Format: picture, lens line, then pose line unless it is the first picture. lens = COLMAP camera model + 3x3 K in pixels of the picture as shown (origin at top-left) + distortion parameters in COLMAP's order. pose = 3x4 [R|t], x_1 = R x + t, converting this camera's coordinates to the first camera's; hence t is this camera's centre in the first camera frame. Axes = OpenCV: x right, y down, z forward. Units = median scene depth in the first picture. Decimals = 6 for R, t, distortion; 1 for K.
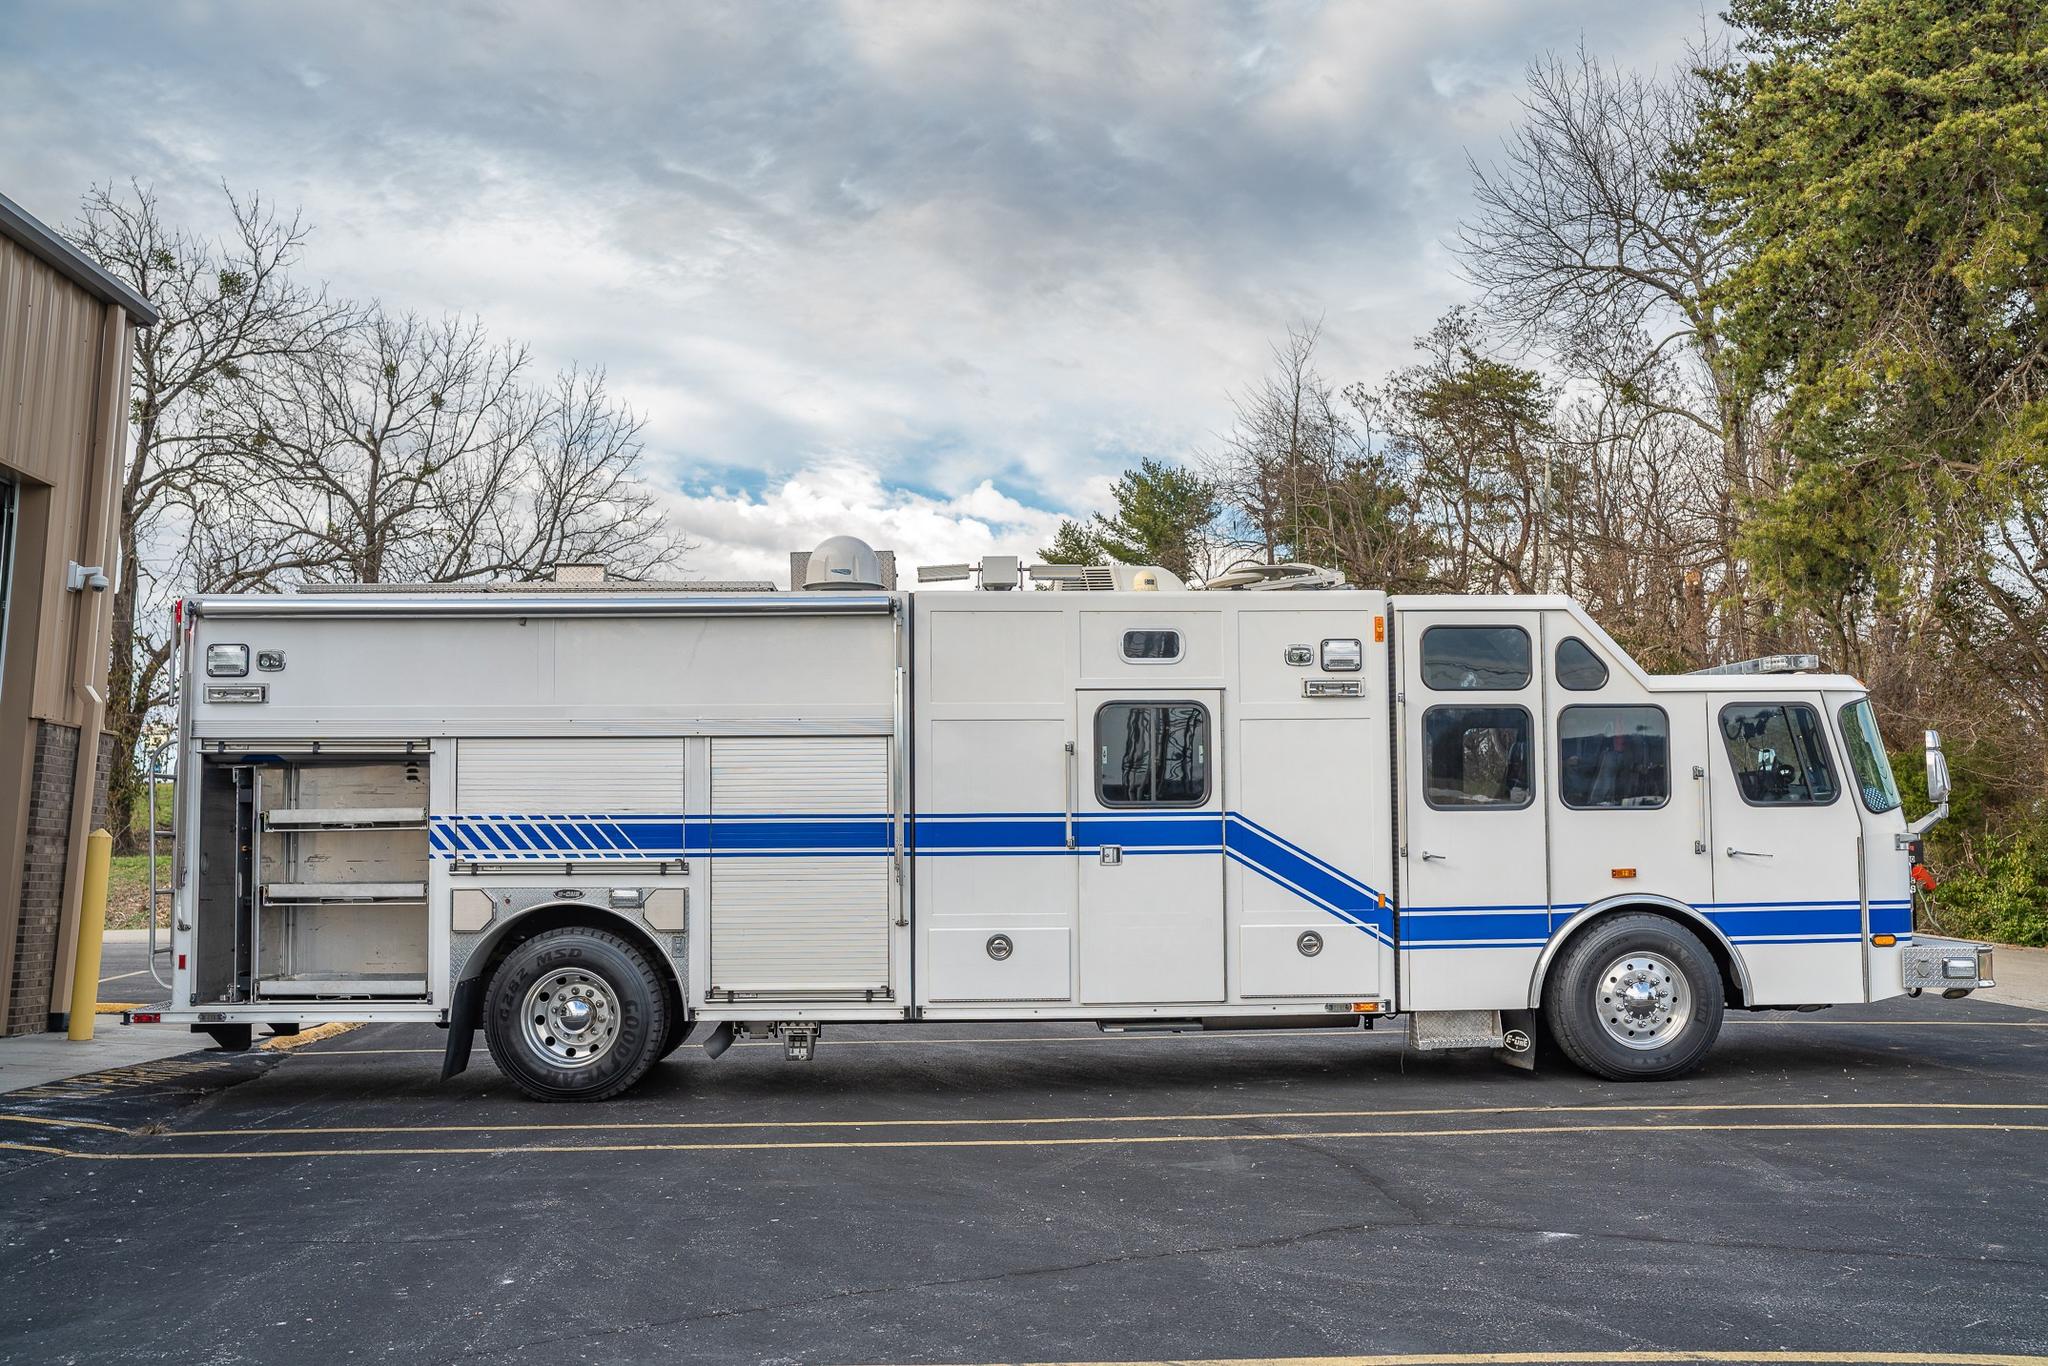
lens RADIAL K [[1962.5, 0, 1004.4], [0, 1962.5, 669.1], [0, 0, 1]] dist [-0.135093, 0.325773]
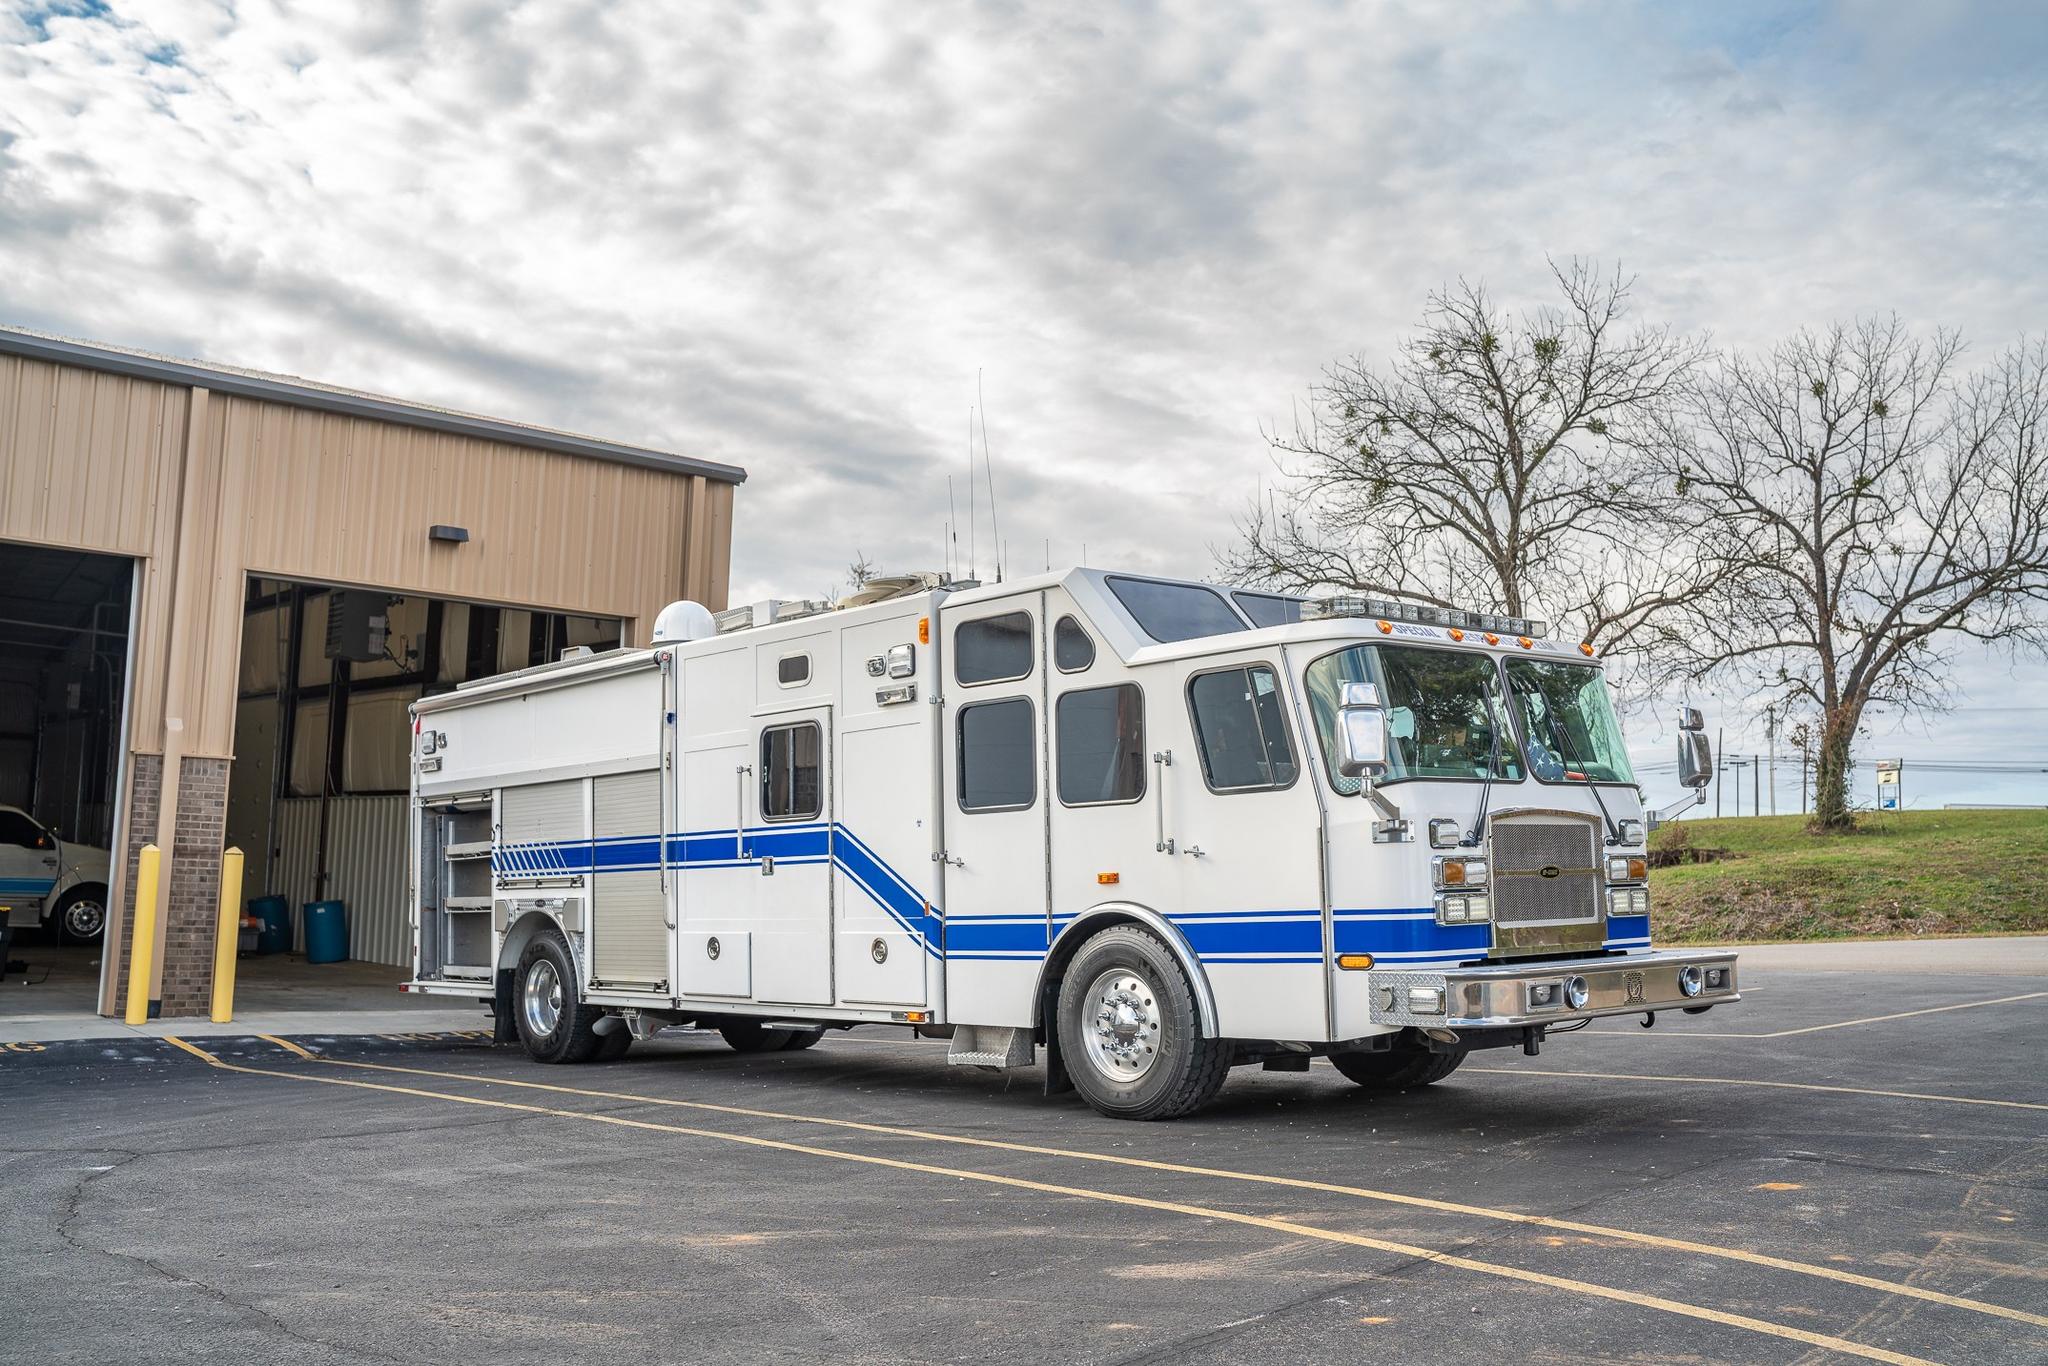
lens RADIAL K [[1962.5, 0, 1004.4], [0, 1962.5, 669.1], [0, 0, 1]] dist [-0.135093, 0.325773]
pose [[0.624323, -0.096415, -0.775194, 0.985145], [0.080770, 0.995003, -0.058704, 0.060046], [0.776980, -0.025962, 0.628990, 0.416478]]
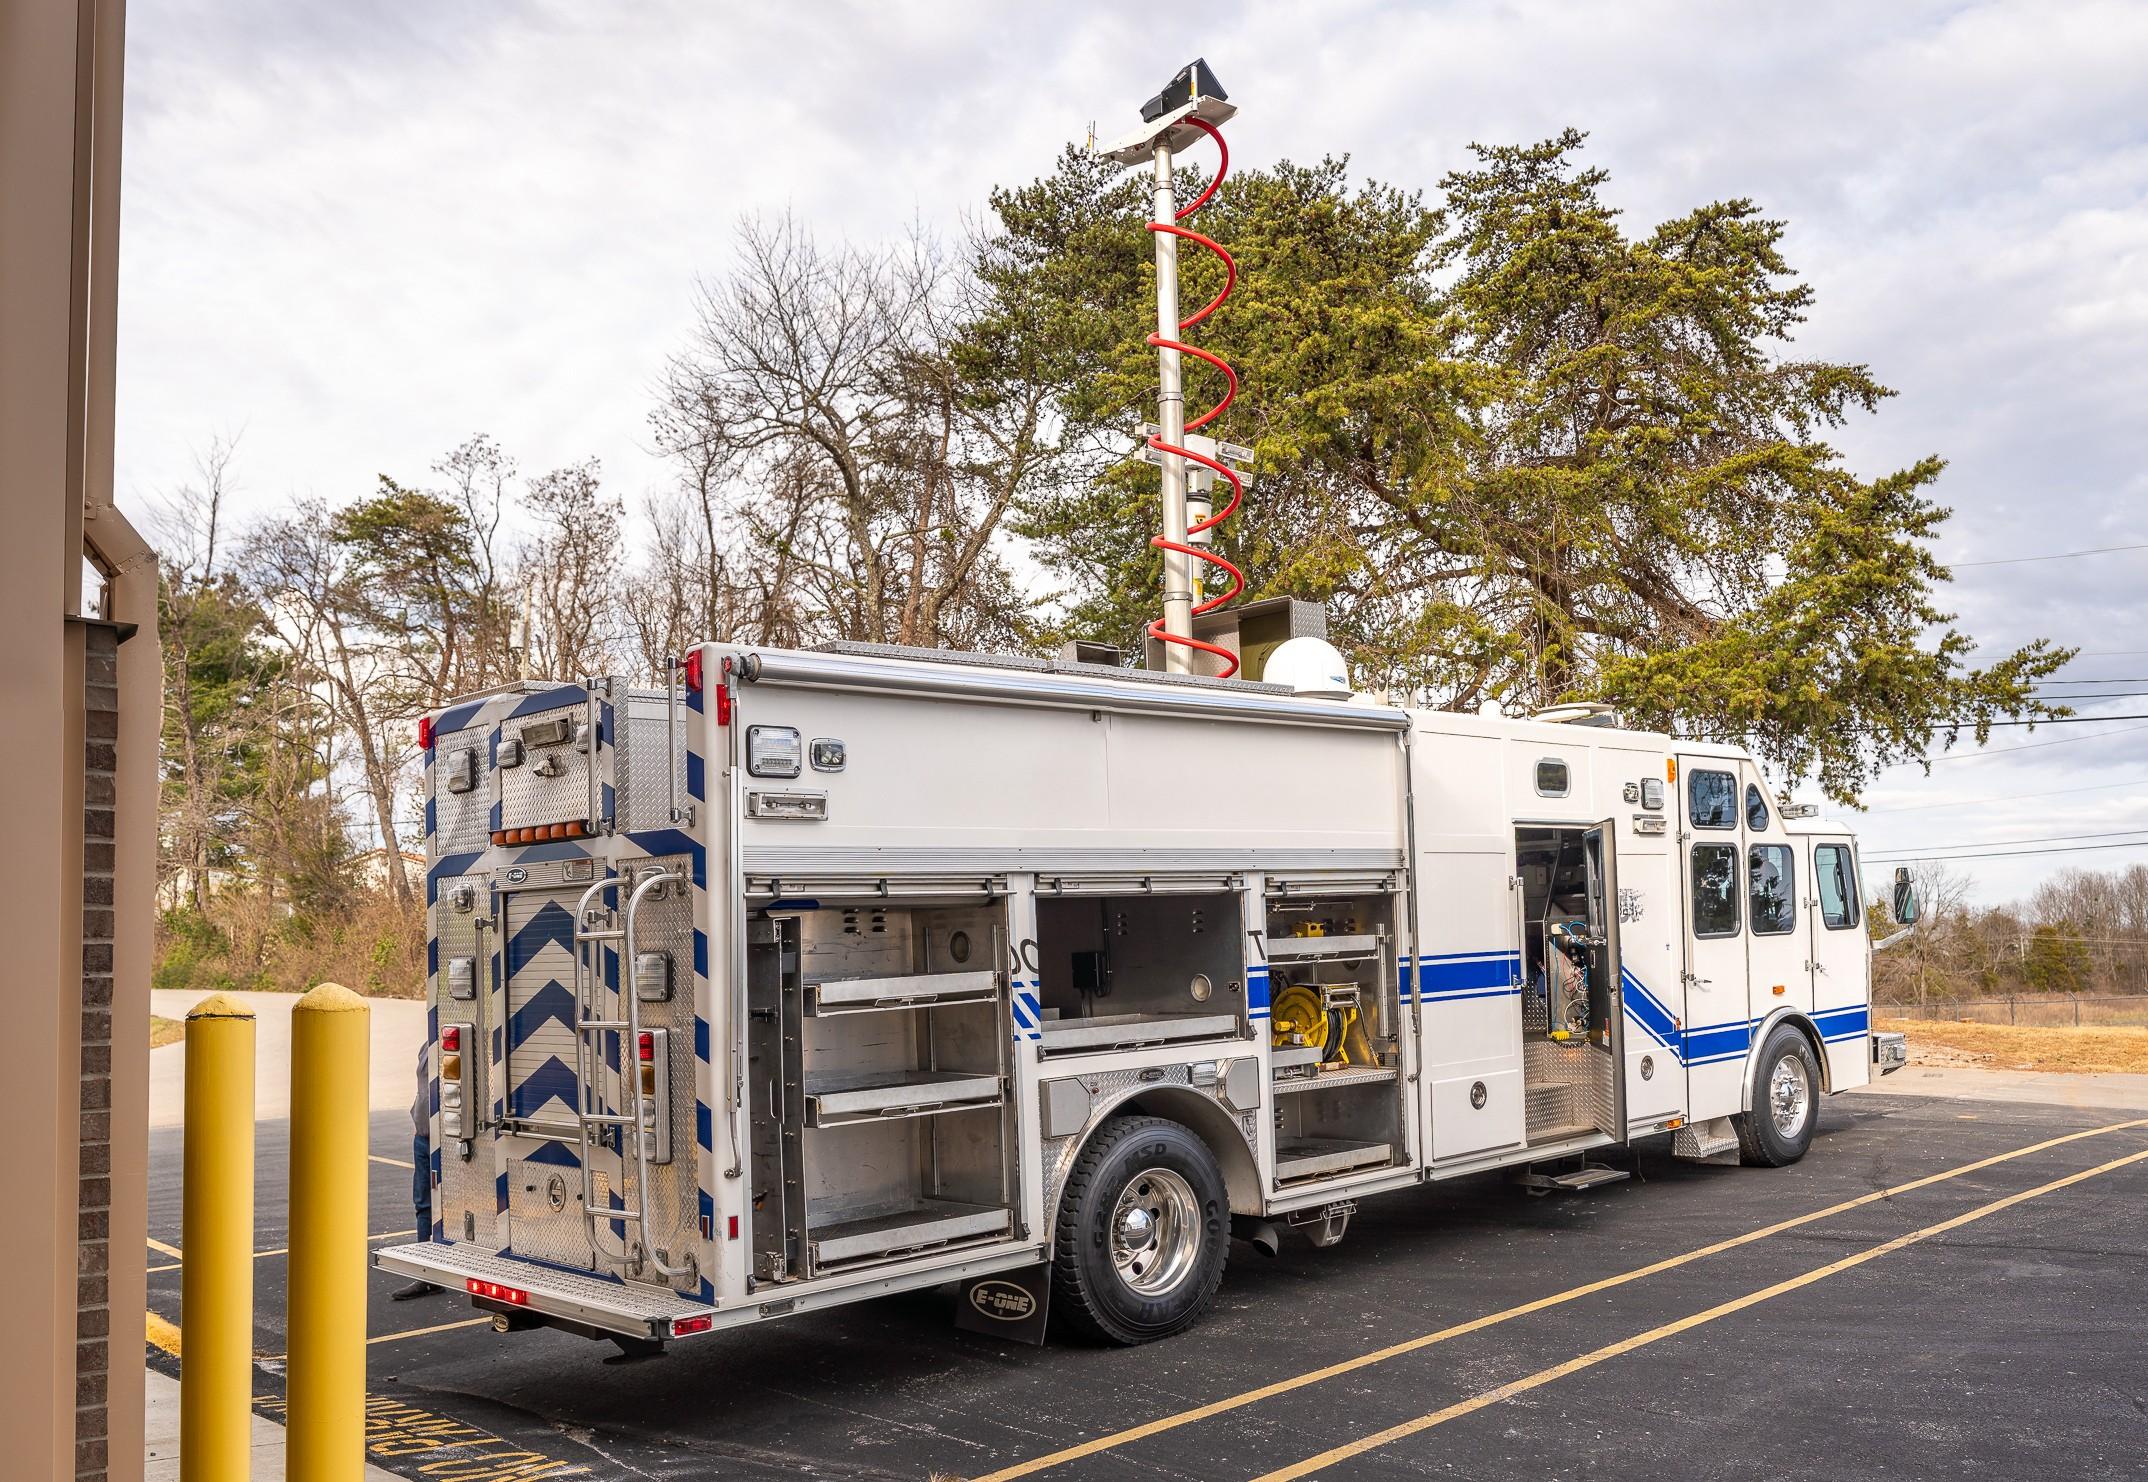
lens RADIAL K [[1858.4, 0, 1113.1], [0, 1858.4, 931.7], [0, 0, 1]] dist [-0.076656, 0.001630]
pose [[0.738437, -0.022757, 0.673938, -0.718769], [-0.022799, 0.998016, 0.058681, 0.015602], [-0.673937, -0.058697, 0.736453, 0.462921]]
